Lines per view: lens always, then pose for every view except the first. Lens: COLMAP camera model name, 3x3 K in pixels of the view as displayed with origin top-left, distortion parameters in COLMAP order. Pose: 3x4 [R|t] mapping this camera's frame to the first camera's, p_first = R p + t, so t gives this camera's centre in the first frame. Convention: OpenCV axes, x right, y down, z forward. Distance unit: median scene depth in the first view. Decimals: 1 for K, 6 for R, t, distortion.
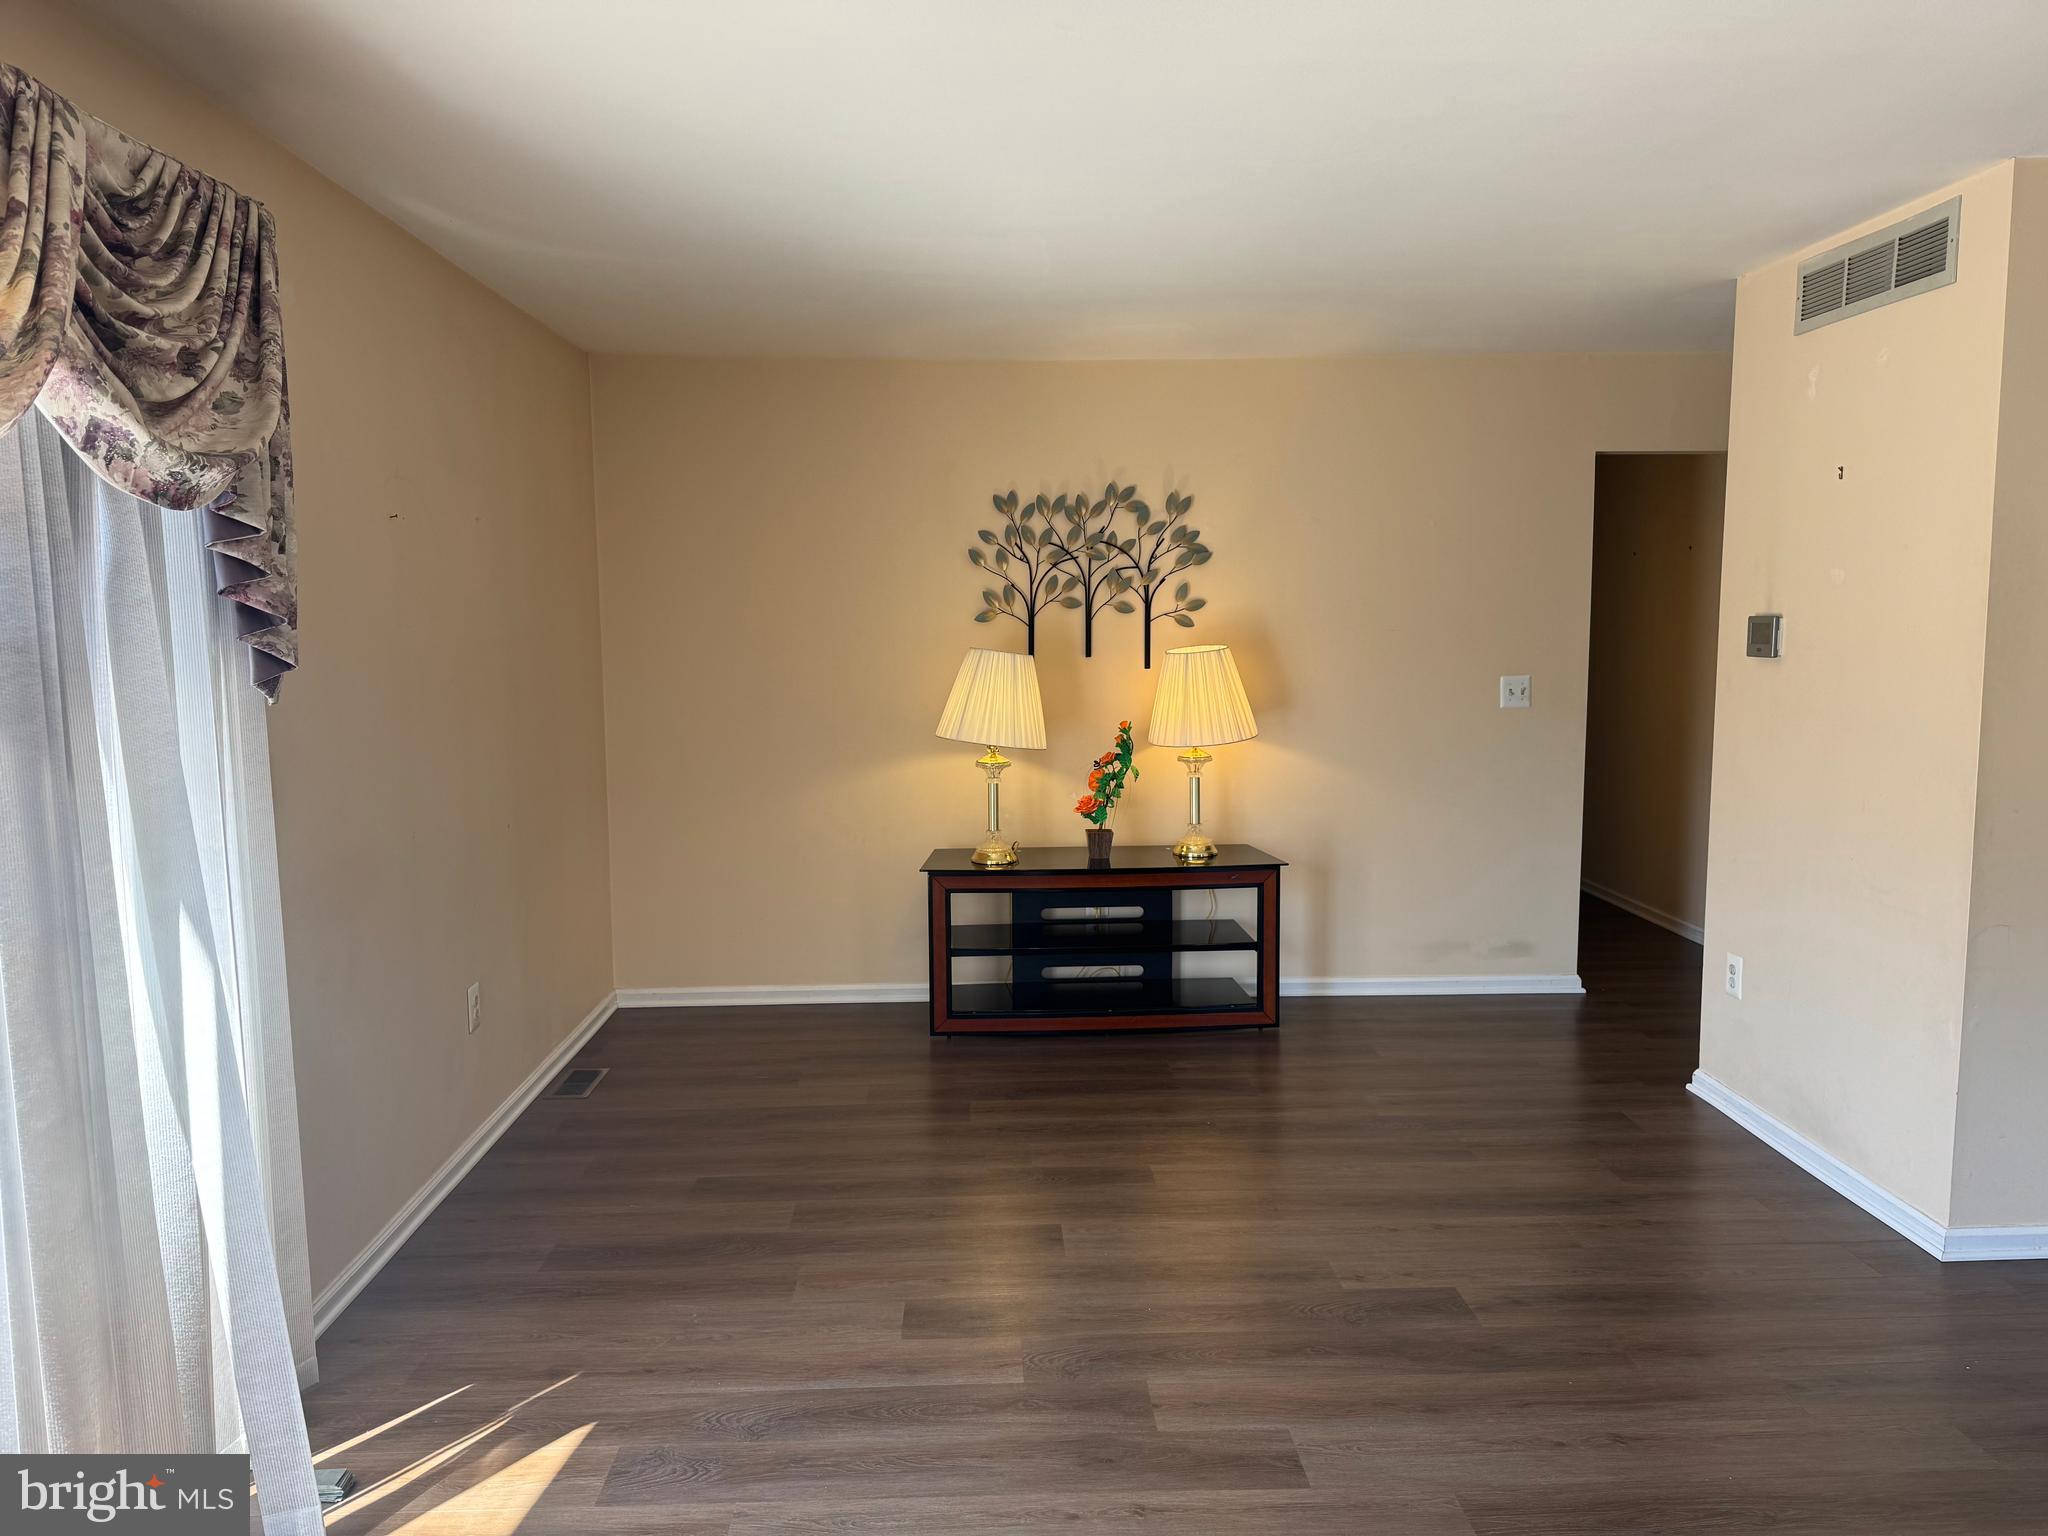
lens RADIAL K [[1466.4, 0, 1024.0], [0, 1466.4, 768.0], [0, 0, 1]] dist [0.149926, -0.180568]
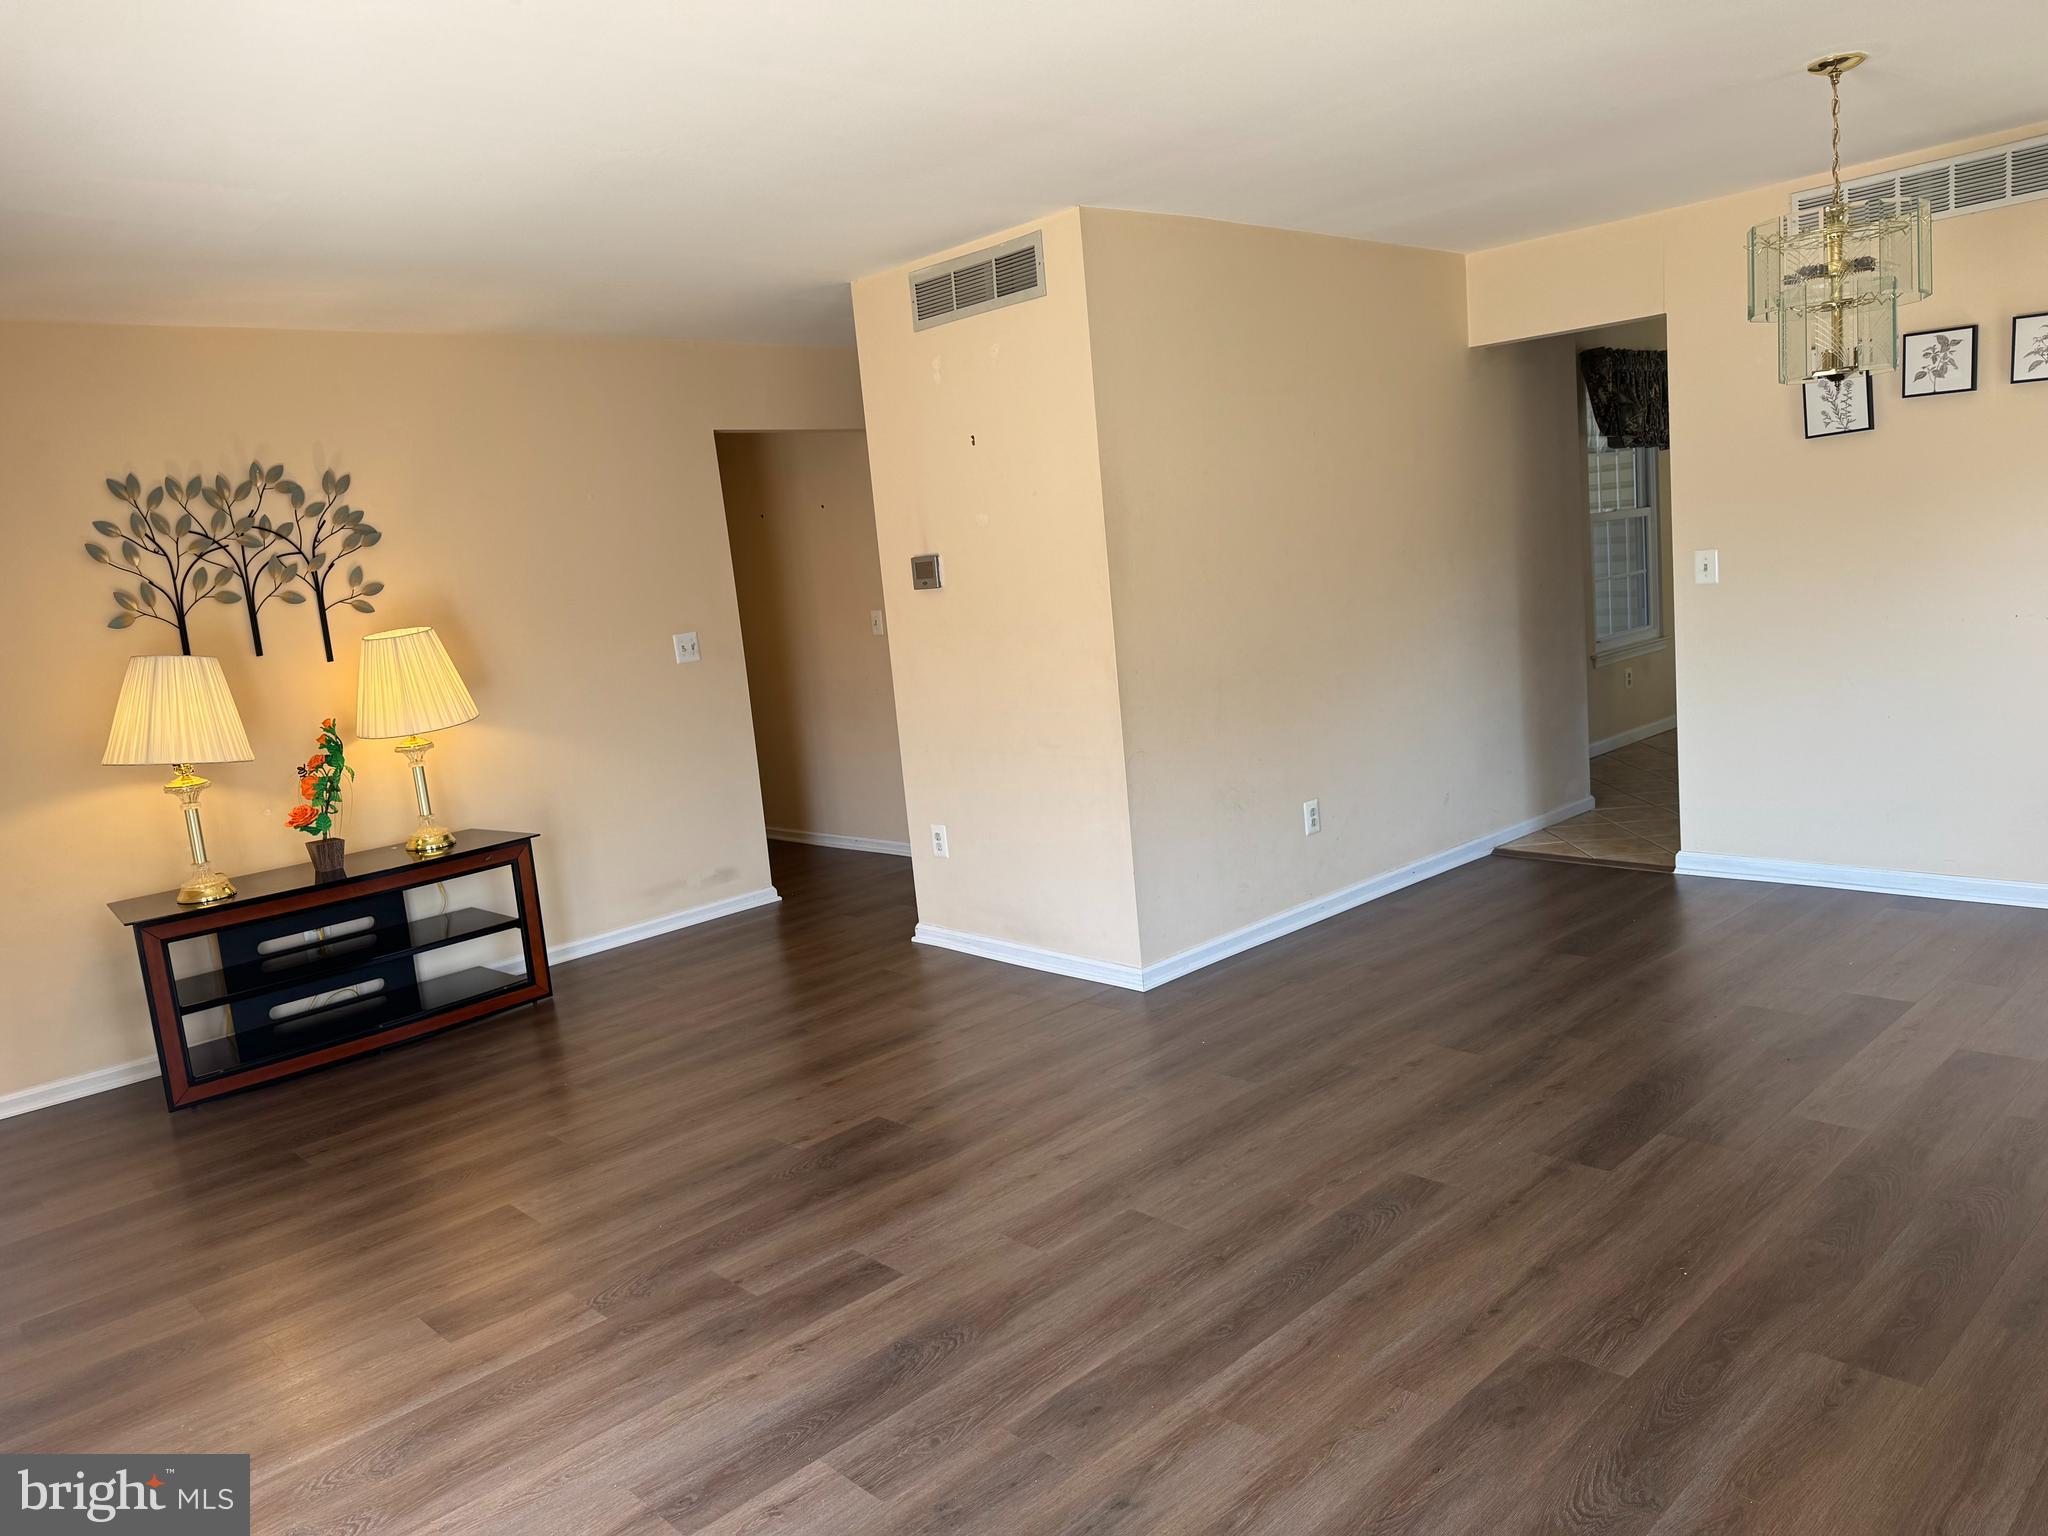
lens RADIAL K [[1466.4, 0, 1024.0], [0, 1466.4, 768.0], [0, 0, 1]] dist [0.149926, -0.180568]
pose [[0.749210, -0.163066, 0.641946, -0.210709], [0.161469, 0.984944, 0.061745, 0.010415], [-0.642349, 0.057394, 0.764260, 0.002379]]
